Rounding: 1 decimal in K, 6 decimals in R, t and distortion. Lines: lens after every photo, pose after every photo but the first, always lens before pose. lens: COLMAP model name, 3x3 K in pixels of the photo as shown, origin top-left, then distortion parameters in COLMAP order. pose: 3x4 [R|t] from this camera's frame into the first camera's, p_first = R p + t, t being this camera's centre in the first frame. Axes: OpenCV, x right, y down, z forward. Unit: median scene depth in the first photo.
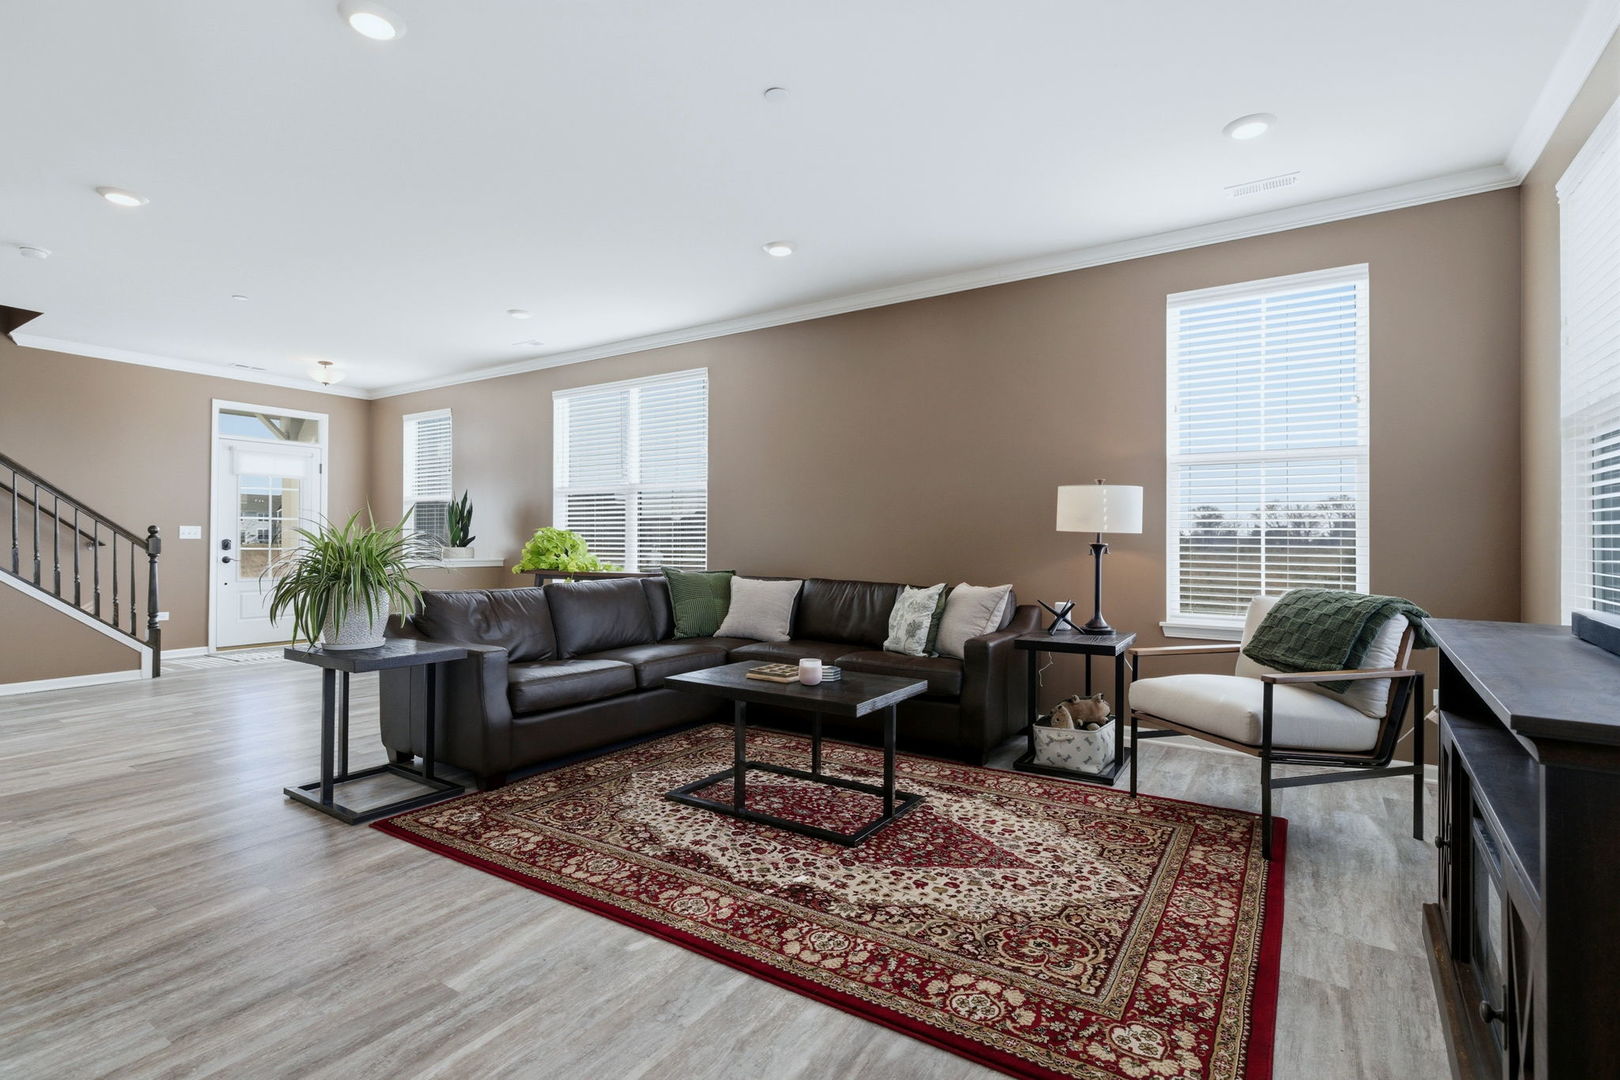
lens RADIAL K [[762.5, 0, 797.9], [0, 762.5, 532.2], [0, 0, 1]] dist [0.004567, 0.000482]
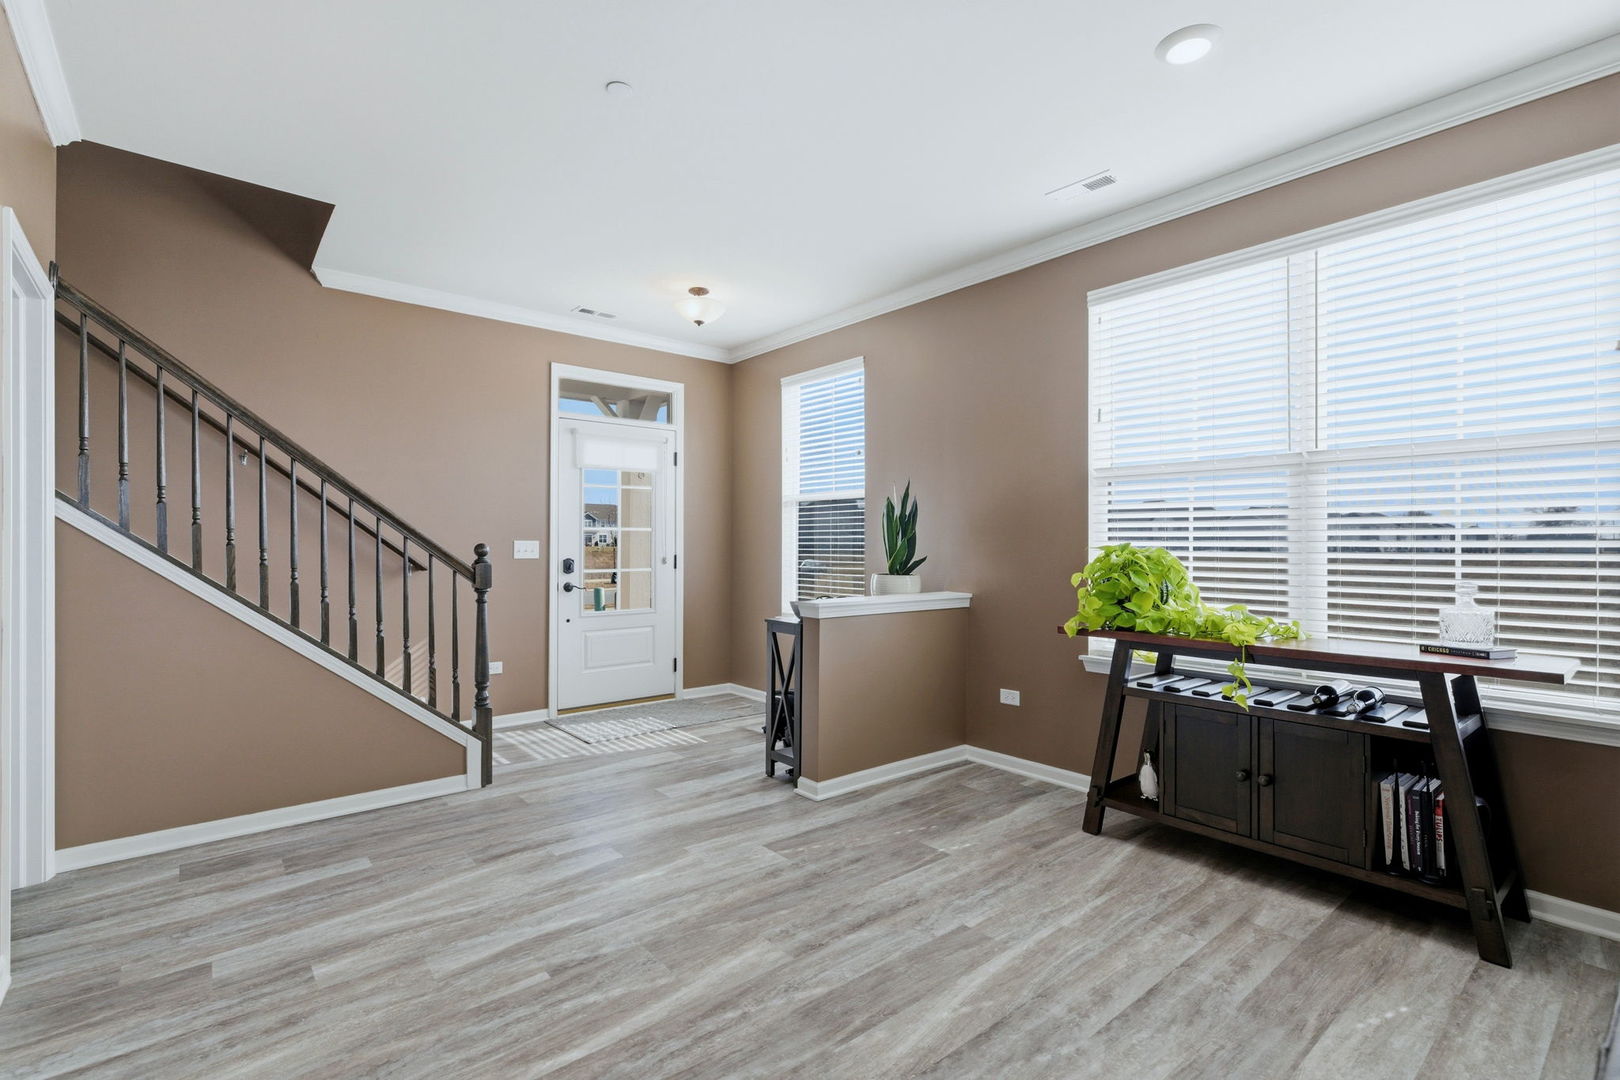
lens RADIAL K [[731.2, 0, 797.5], [0, 731.2, 538.2], [0, 0, 1]] dist [0.000414, 0.000185]
pose [[0.954008, -0.001733, -0.299776, -0.870952], [0.003209, 0.999985, 0.004429, -0.031311], [0.299764, -0.005187, 0.953999, 1.060044]]
